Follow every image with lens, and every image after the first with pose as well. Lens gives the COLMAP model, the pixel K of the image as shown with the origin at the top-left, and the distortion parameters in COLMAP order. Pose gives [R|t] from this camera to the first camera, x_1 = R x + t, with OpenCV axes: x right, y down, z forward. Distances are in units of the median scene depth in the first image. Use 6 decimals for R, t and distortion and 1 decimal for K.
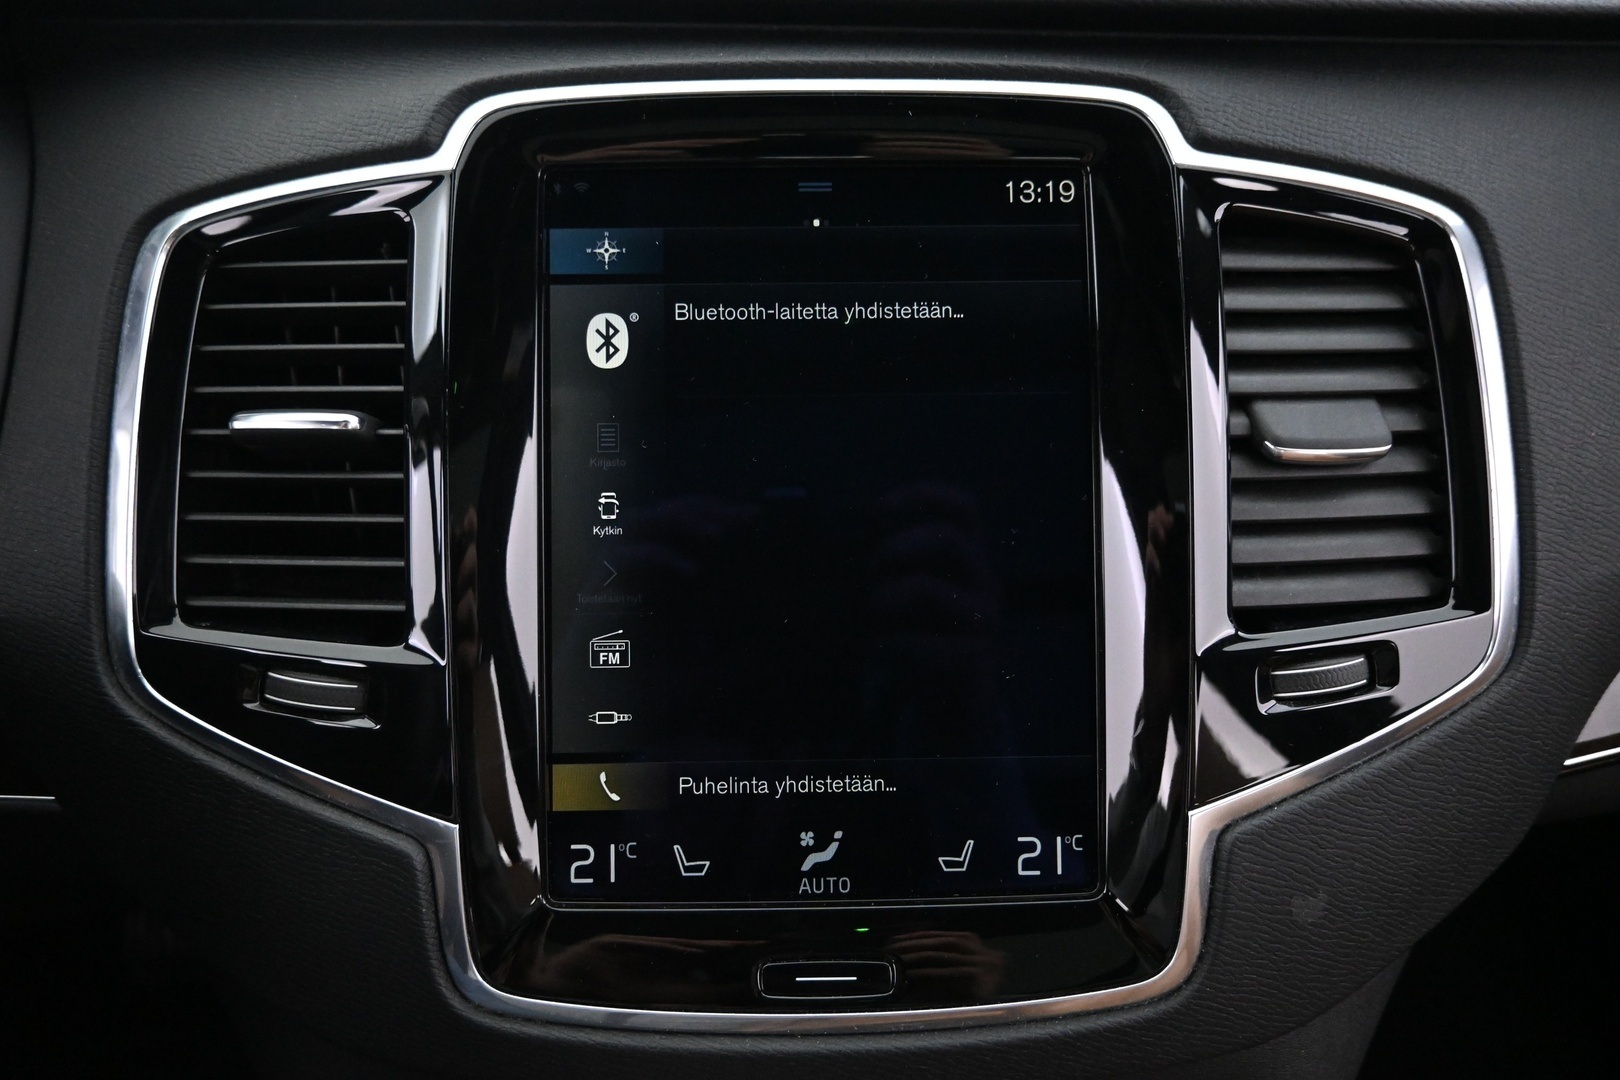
lens RADIAL K [[1124.5, 0, 810.0], [0, 1124.5, 540.0], [0, 0, 1]] dist [0.006580, -0.001949]
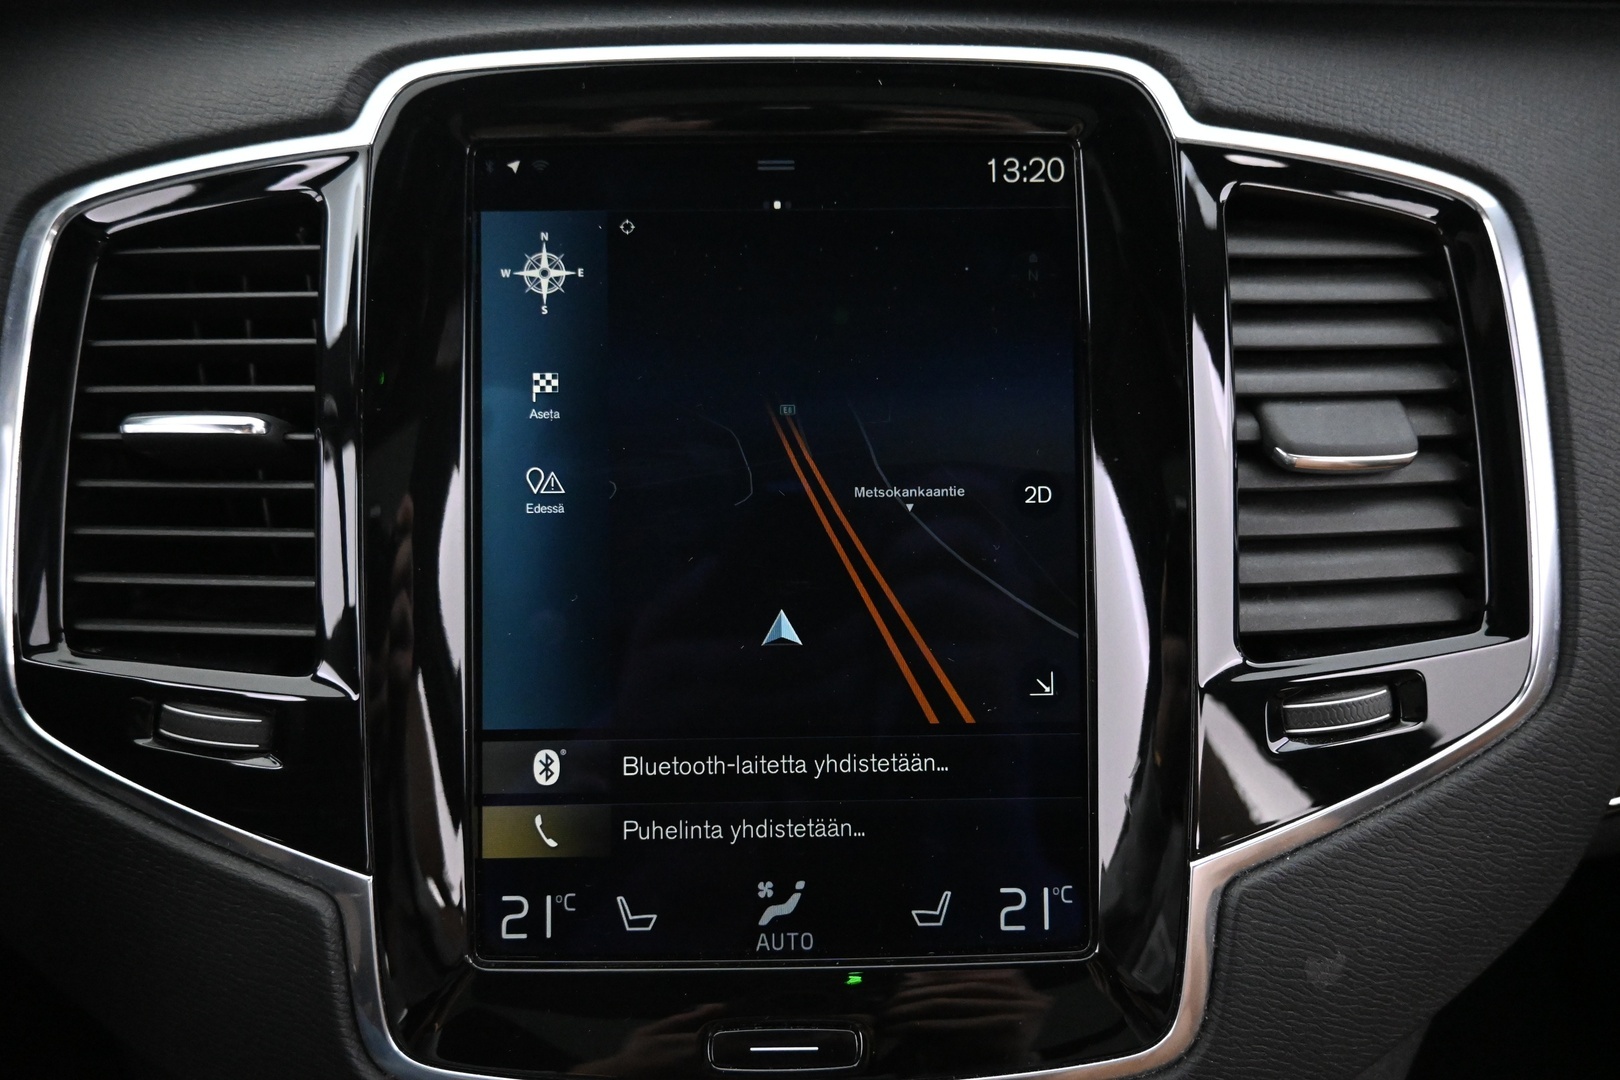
lens RADIAL K [[1131.5, 0, 810.0], [0, 1131.5, 540.0], [0, 0, 1]] dist [0.007616, 0.003565]
pose [[0.999992, 0.000594, -0.003914, 0.036499], [-0.000597, 0.999999, -0.000903, -0.012889], [0.003913, 0.000906, 0.999992, 0.095614]]
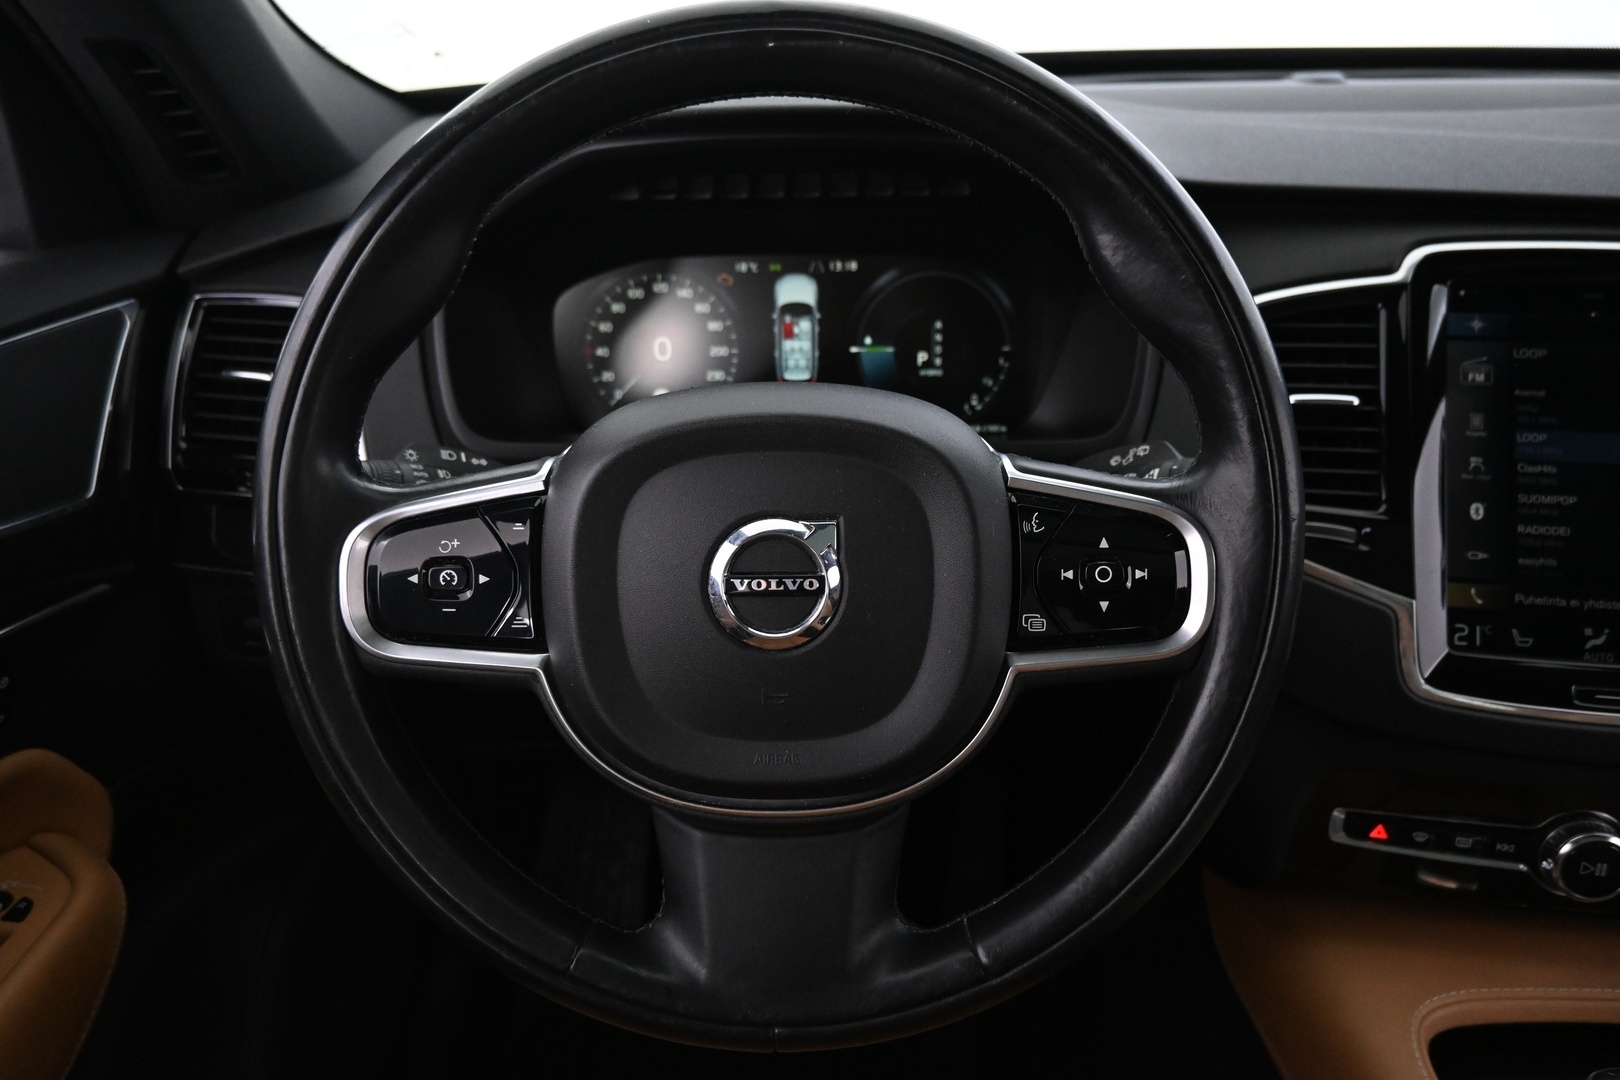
lens RADIAL K [[1124.5, 0, 810.0], [0, 1124.5, 540.0], [0, 0, 1]] dist [0.006580, -0.001949]
pose [[0.986030, 0.068270, -0.151936, -1.012086], [-0.084604, 0.990996, -0.103777, 0.419988], [0.143483, 0.115182, 0.982927, -1.060084]]
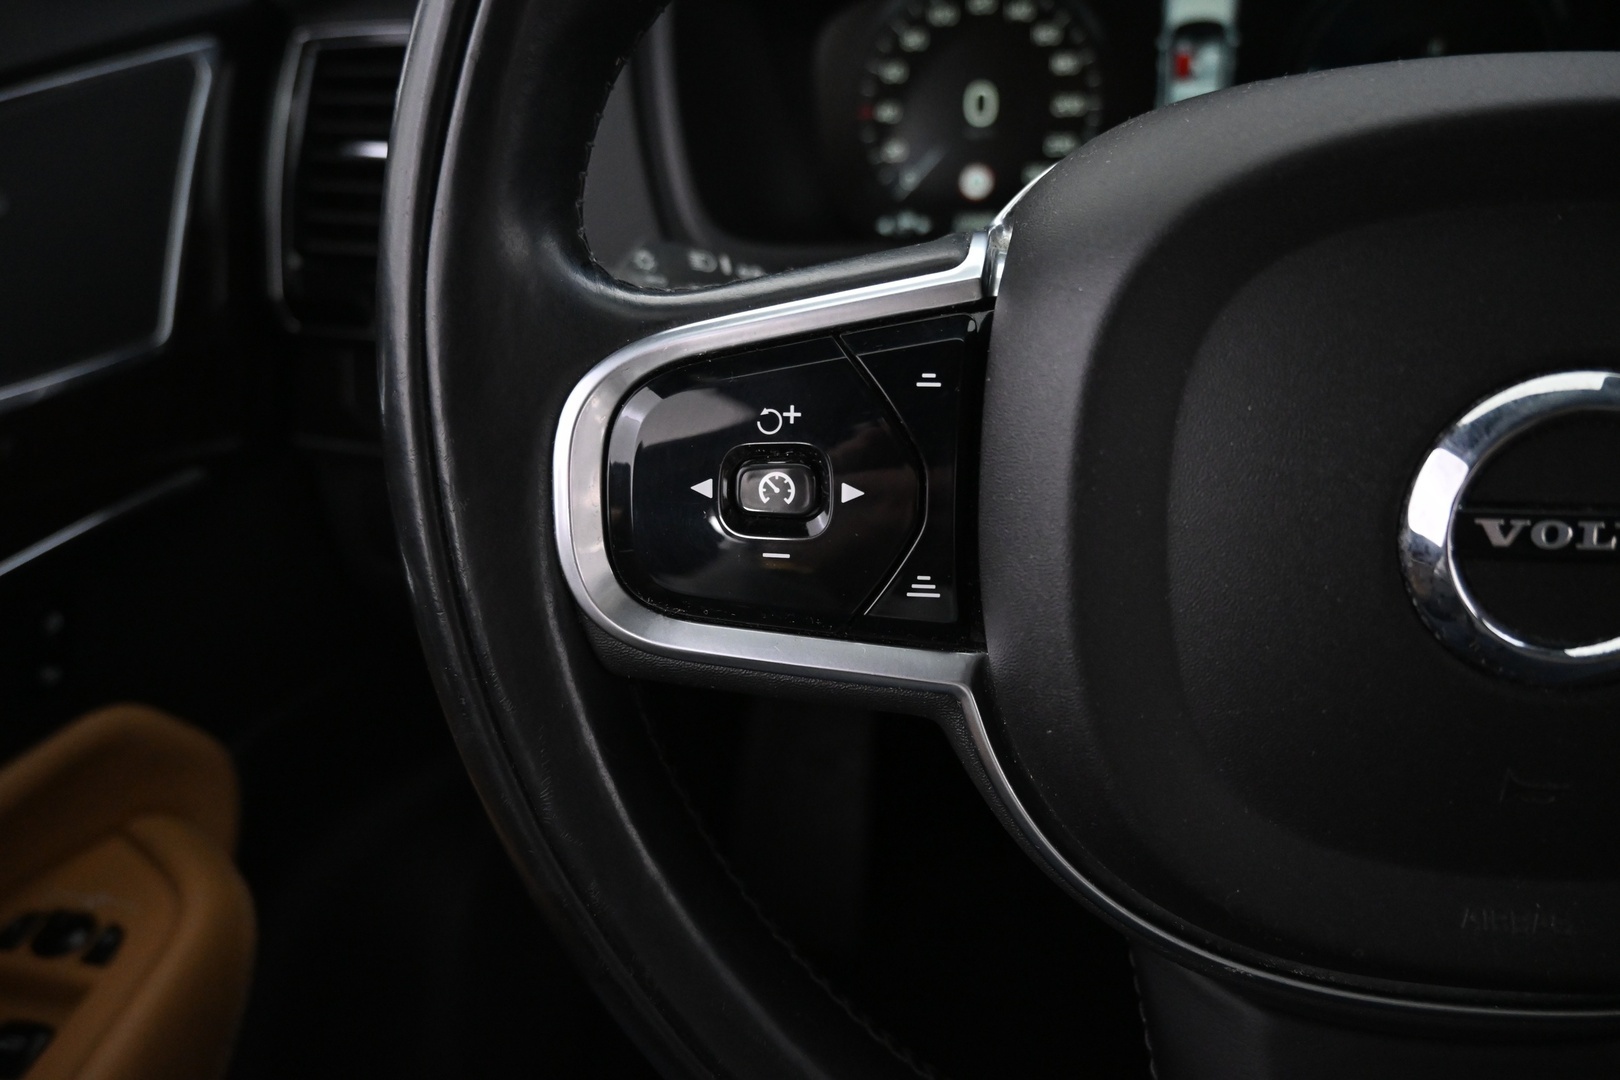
lens RADIAL K [[1095.9, 0, 749.9], [0, 1095.9, 590.2], [0, 0, 1]] dist [-0.008700, -0.002513]
pose [[0.949784, 0.125461, -0.286651, -1.495145], [-0.107794, 0.991213, 0.076669, 0.369940], [0.293751, -0.041919, 0.954962, -0.350653]]
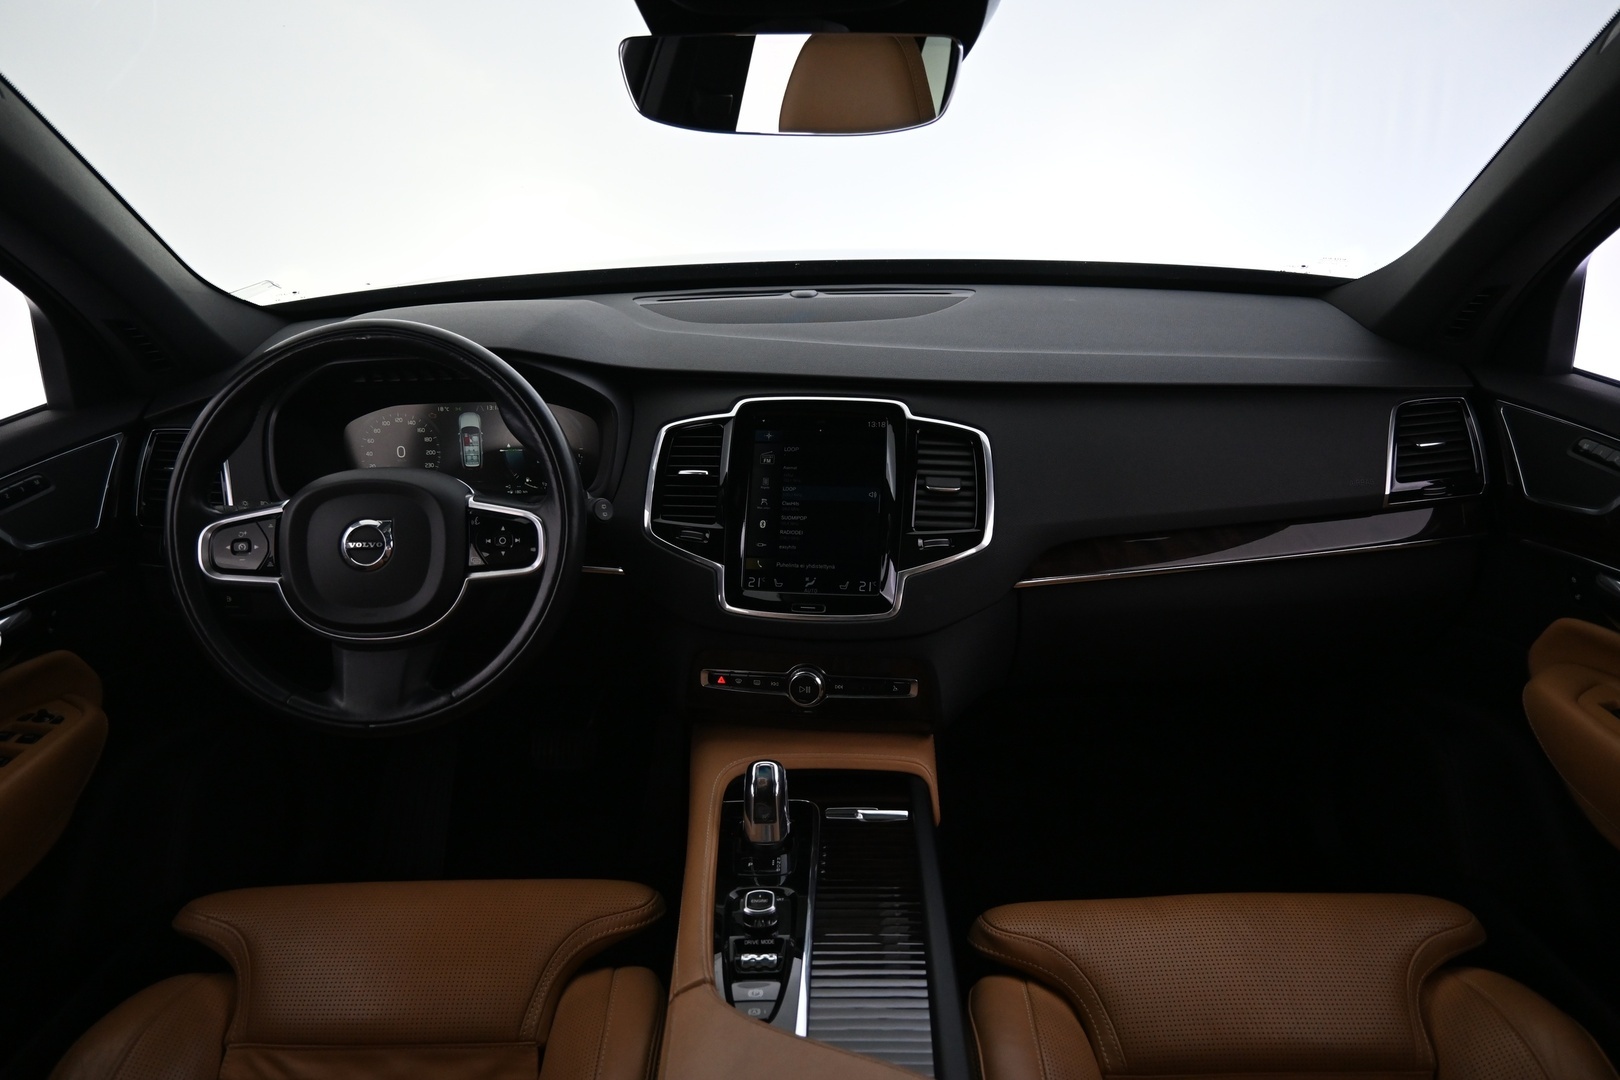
lens RADIAL K [[1124.5, 0, 810.0], [0, 1124.5, 540.0], [0, 0, 1]] dist [0.006580, -0.001949]
pose [[0.987795, 0.040666, -0.150358, 0.601542], [-0.068004, 0.981050, -0.181427, 0.853131], [0.140130, 0.189438, 0.971842, -2.901274]]
